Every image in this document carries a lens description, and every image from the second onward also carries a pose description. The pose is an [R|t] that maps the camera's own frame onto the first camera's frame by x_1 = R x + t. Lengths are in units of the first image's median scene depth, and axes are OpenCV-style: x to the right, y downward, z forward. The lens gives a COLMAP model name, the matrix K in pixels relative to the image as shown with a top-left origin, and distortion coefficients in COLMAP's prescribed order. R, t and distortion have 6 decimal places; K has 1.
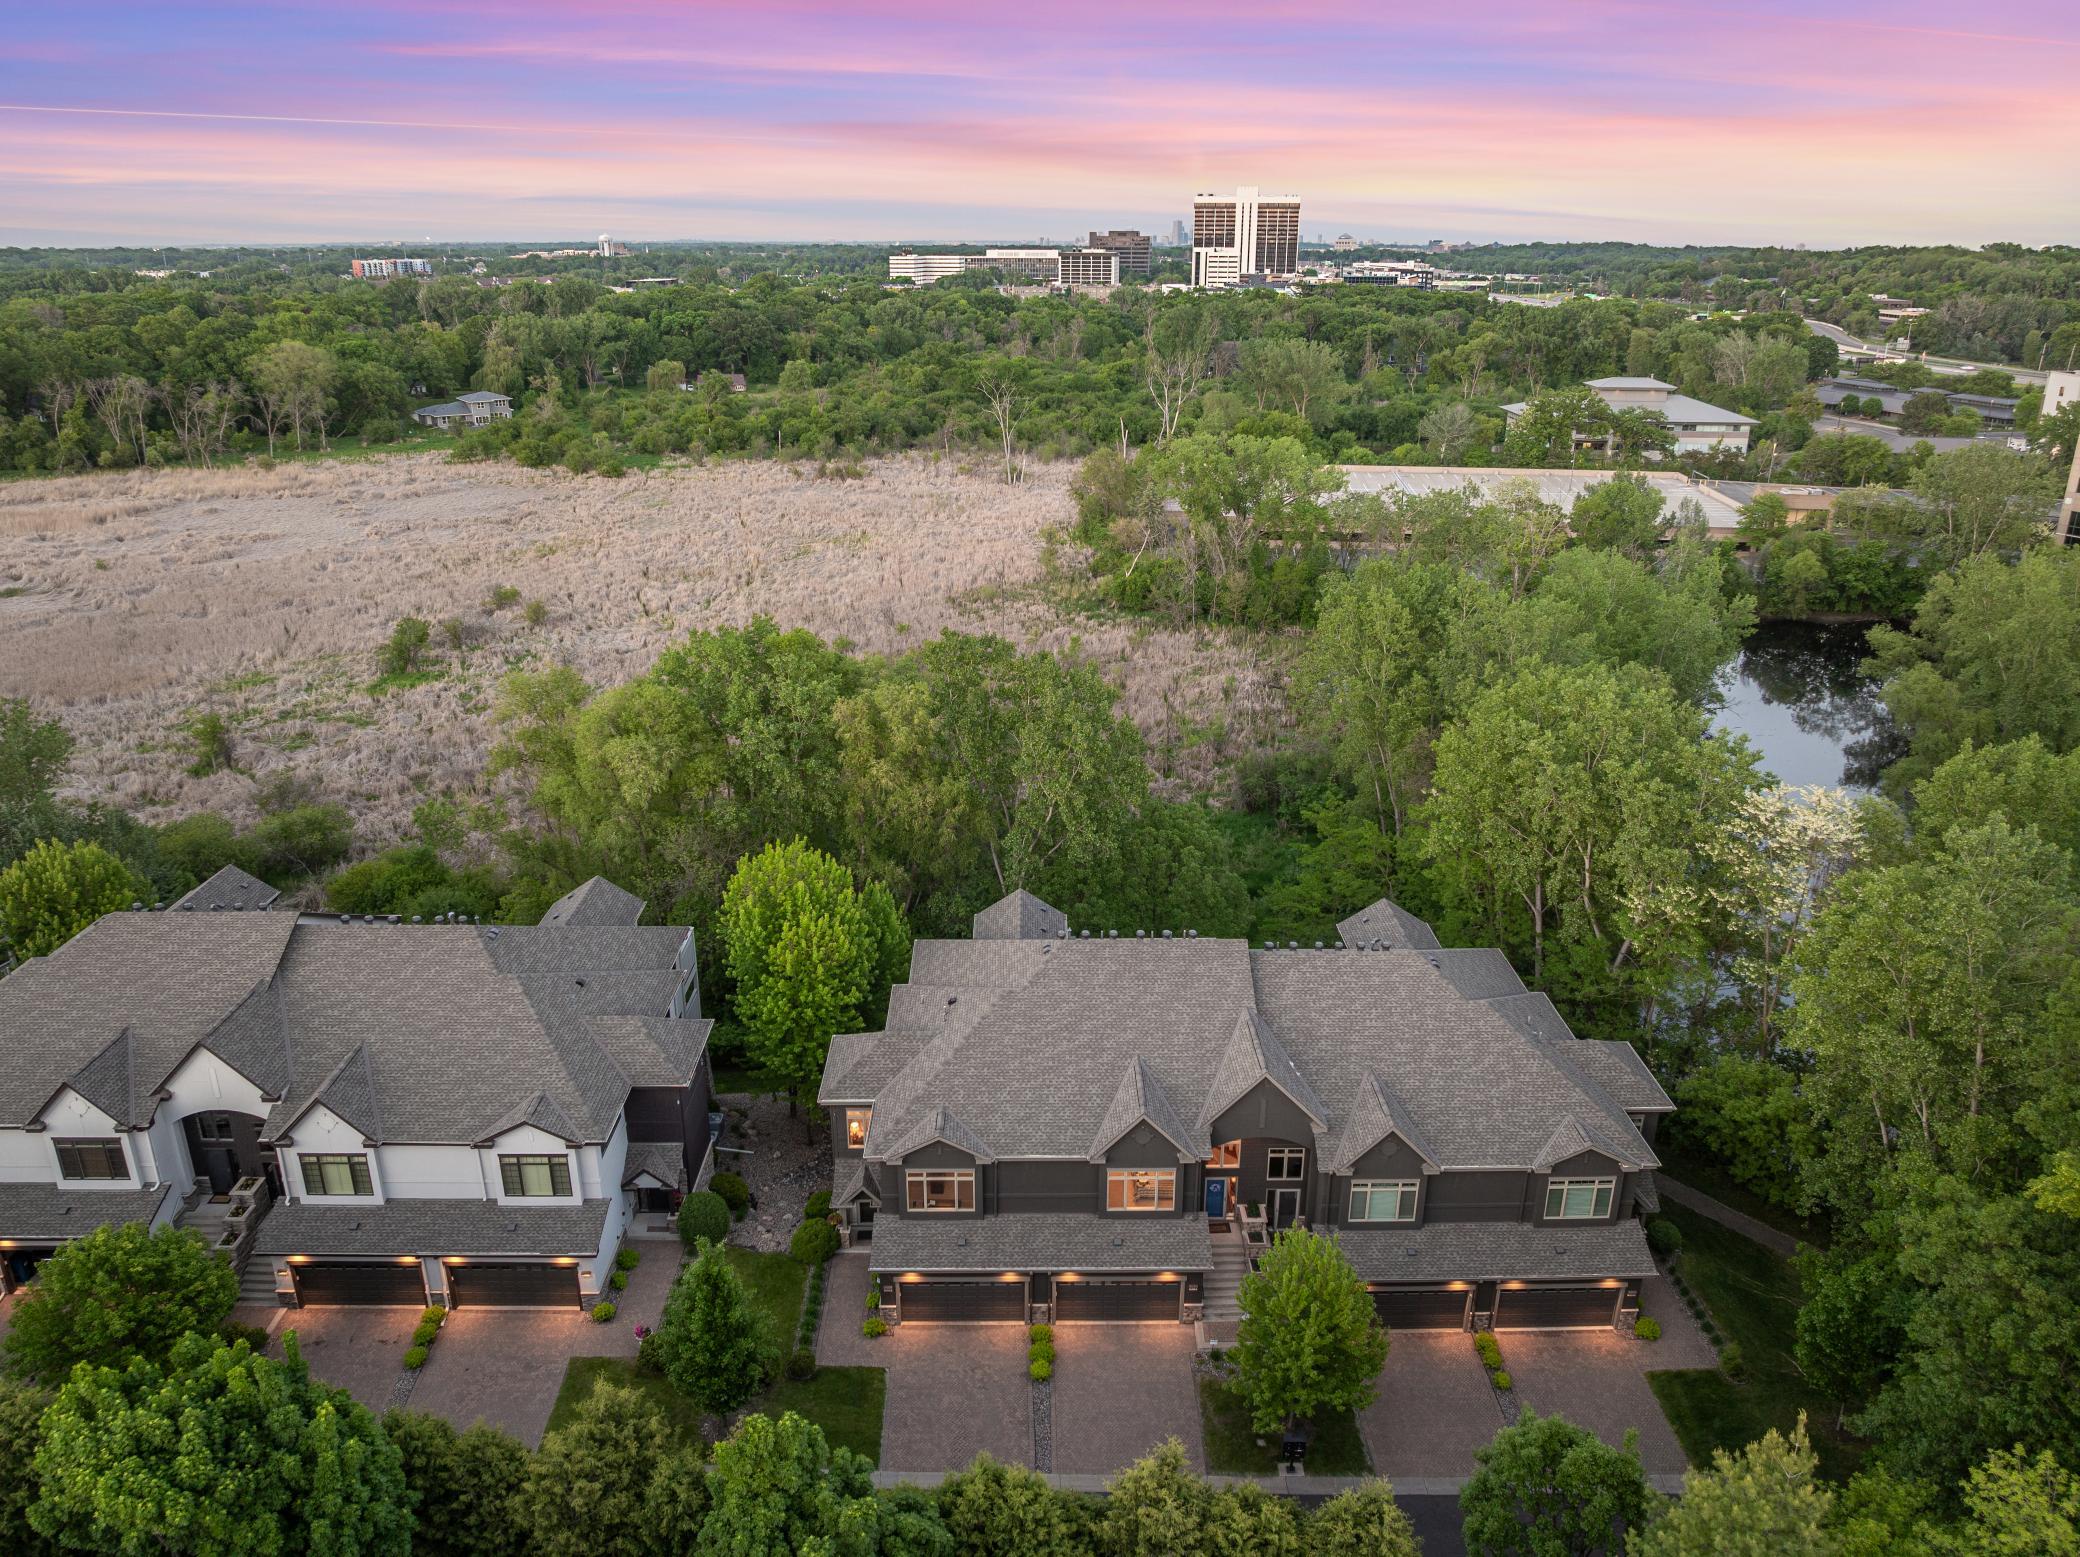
lens RADIAL K [[1471.4, 0, 1033.9], [0, 1471.4, 772.3], [0, 0, 1]] dist [-0.041879, 0.009053]
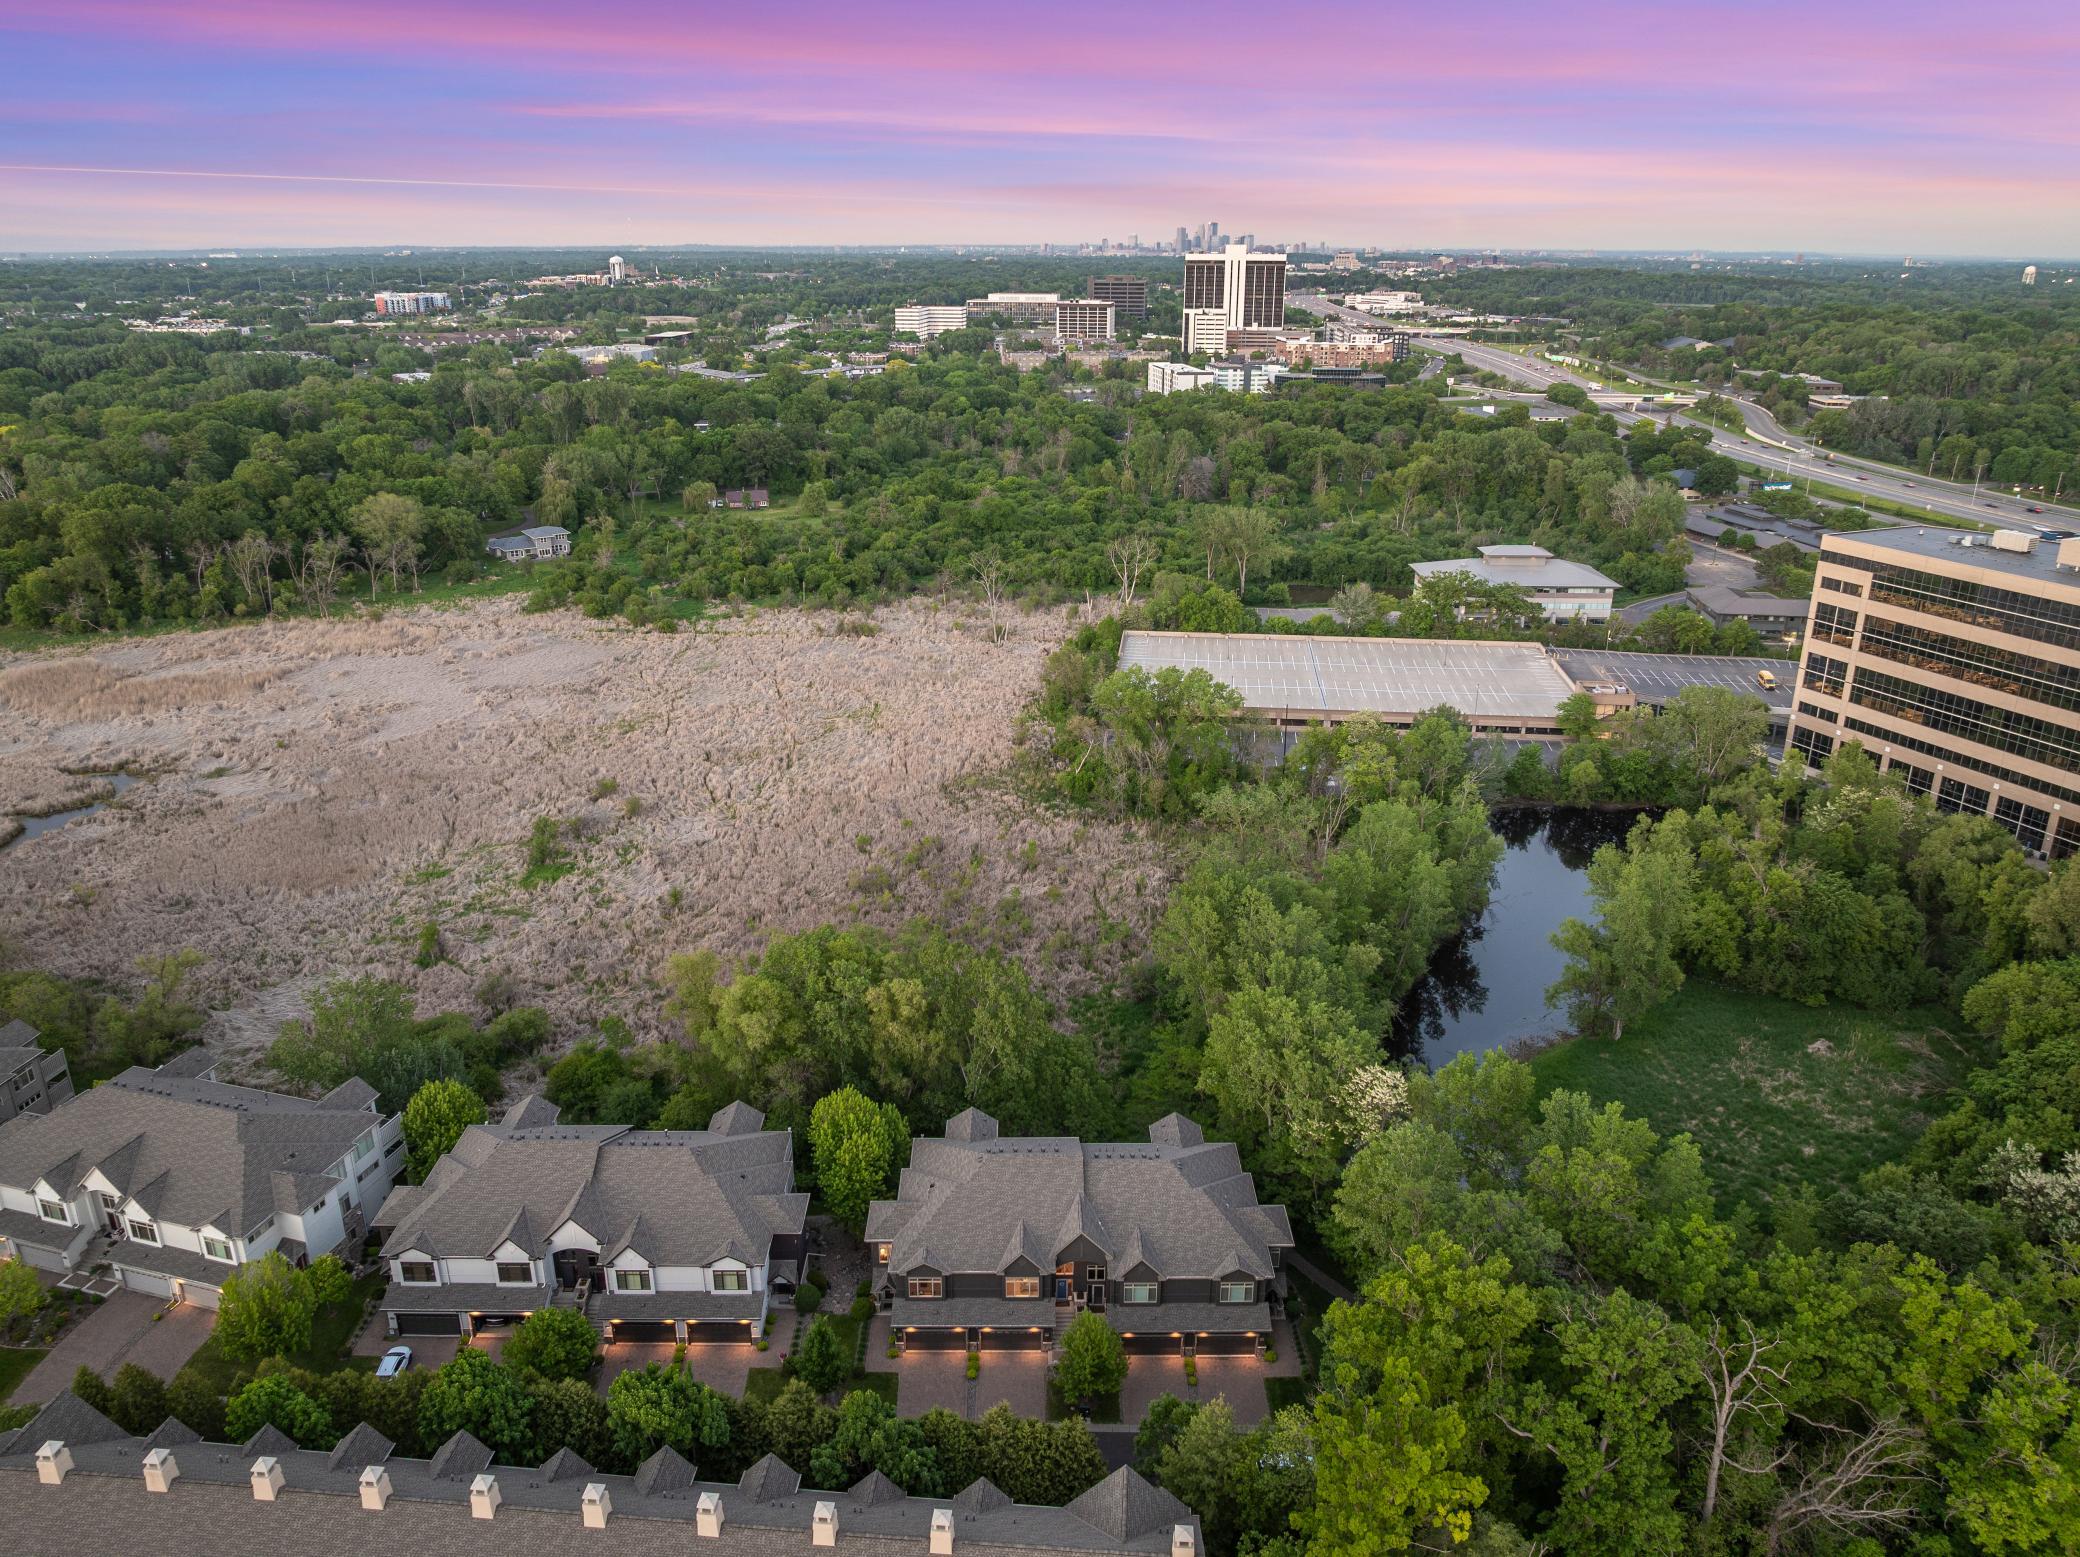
lens RADIAL K [[1471.4, 0, 1033.6], [0, 1471.4, 772.9], [0, 0, 1]] dist [-0.041879, 0.009053]
pose [[0.999994, 0.001476, -0.003282, 0.043171], [-0.001476, 0.999999, 0.000154, -0.200368], [0.003282, -0.000150, 0.999995, -0.483617]]
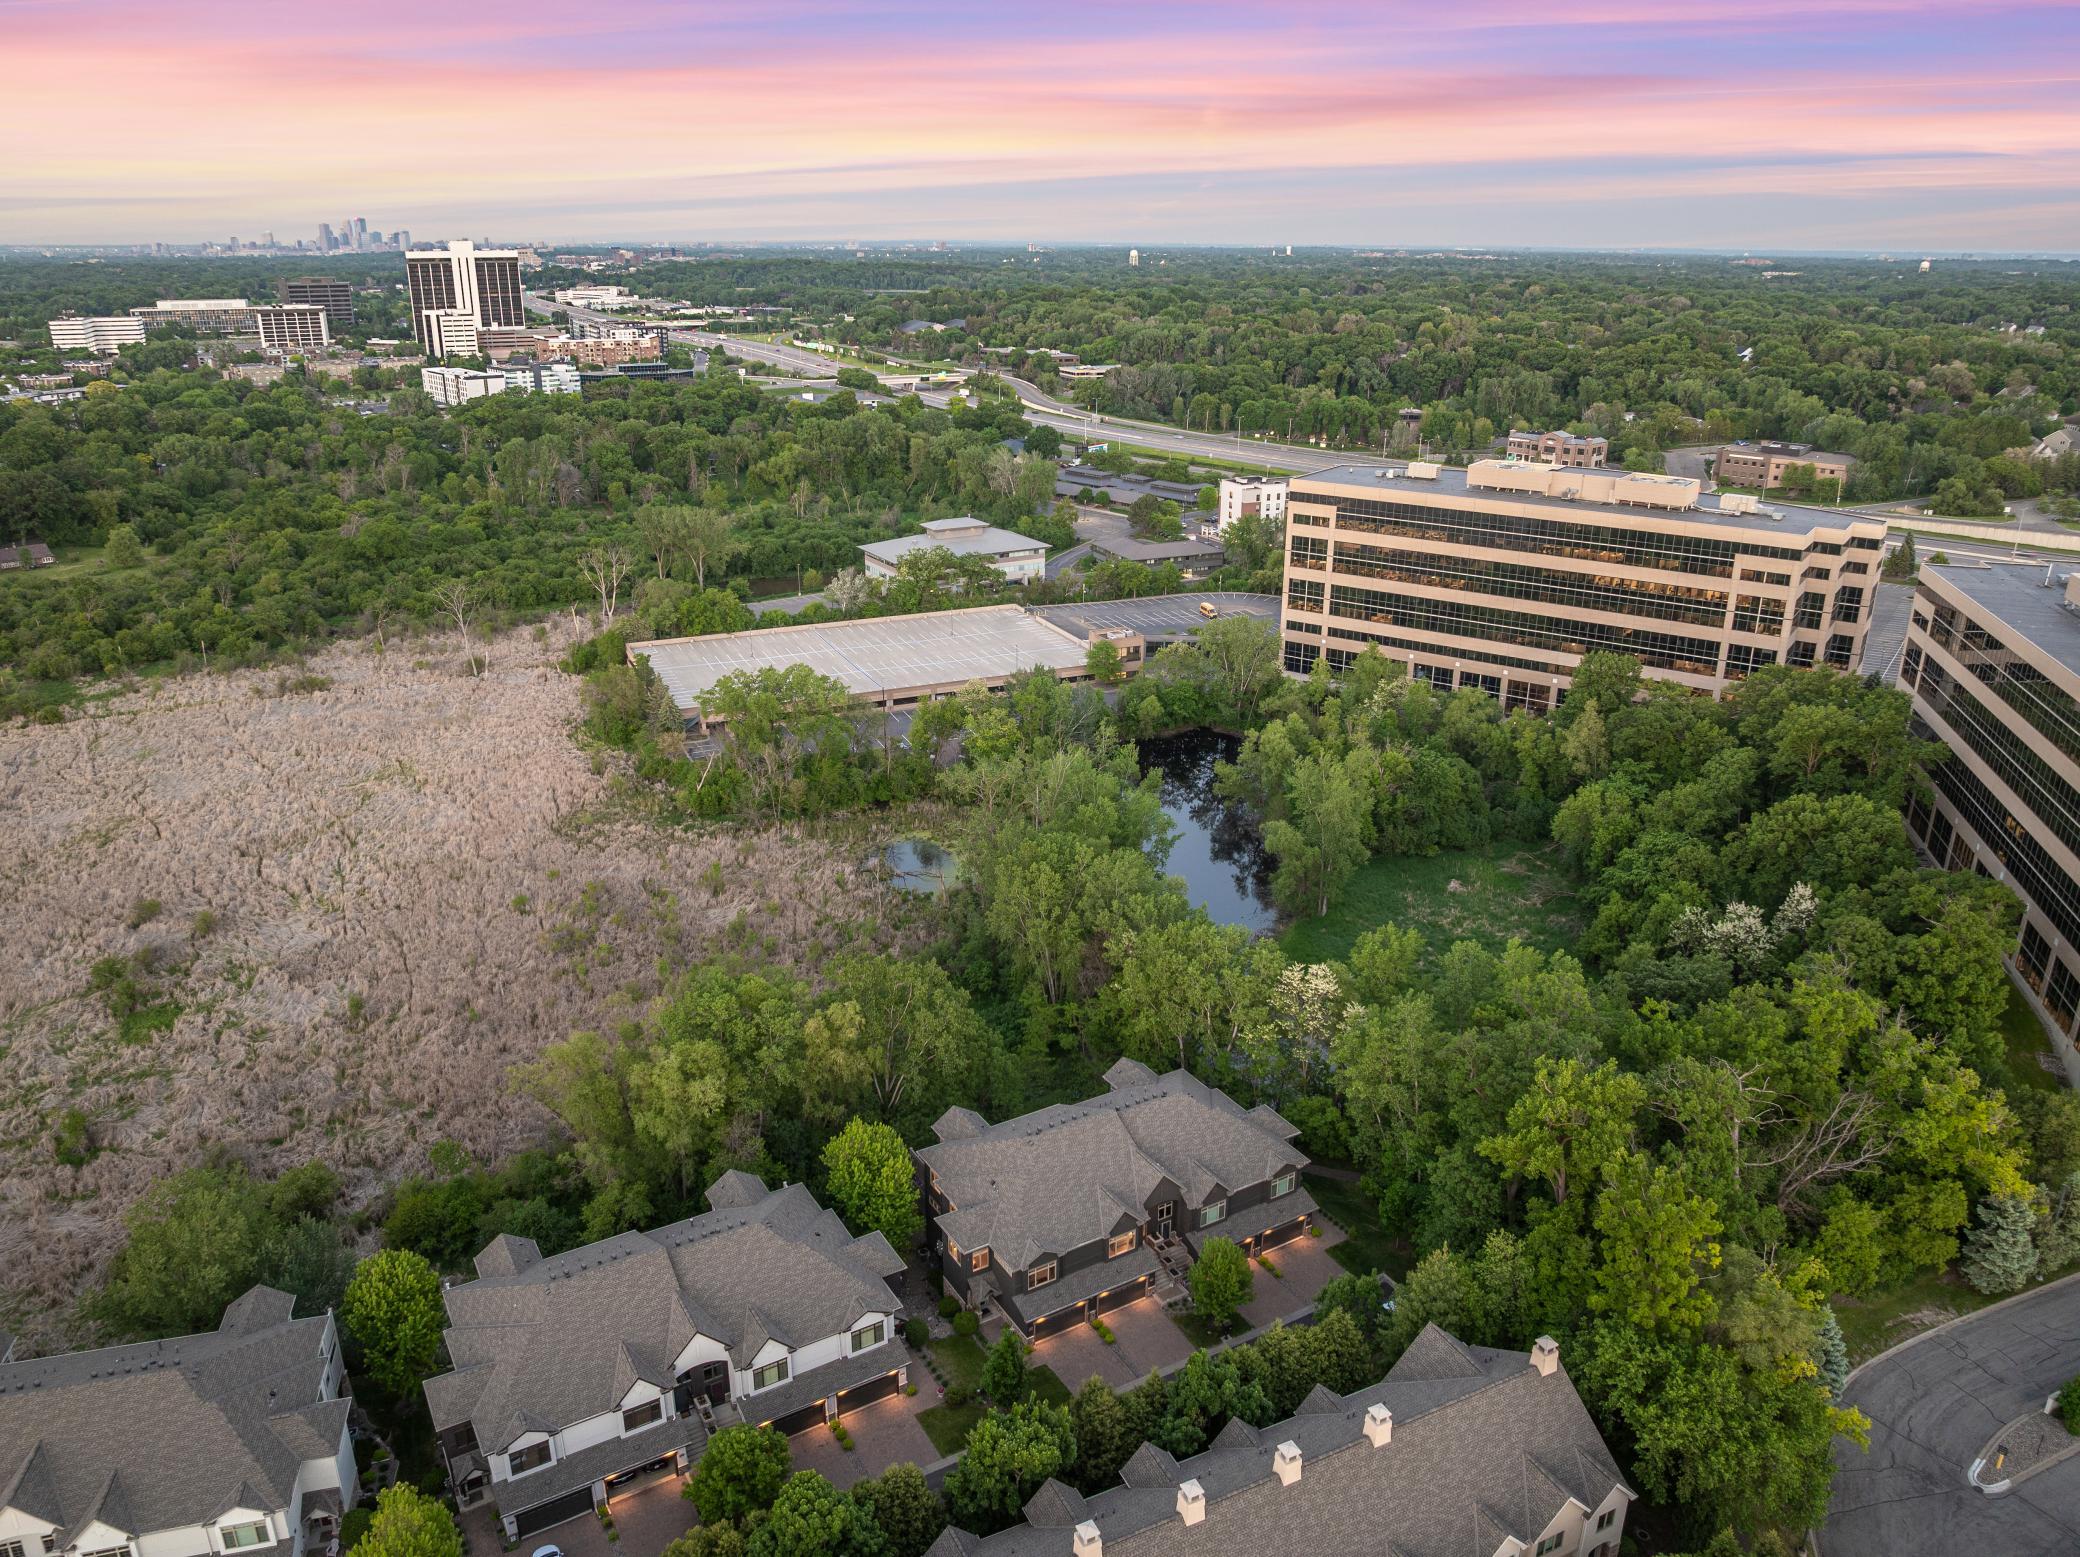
lens RADIAL K [[1471.4, 0, 1044.0], [0, 1471.4, 781.8], [0, 0, 1]] dist [-0.041879, 0.009053]
pose [[0.862266, -0.174280, 0.475526, -0.422595], [0.169758, 0.984068, 0.052840, -0.233983], [-0.477159, 0.035162, 0.878114, -0.388399]]
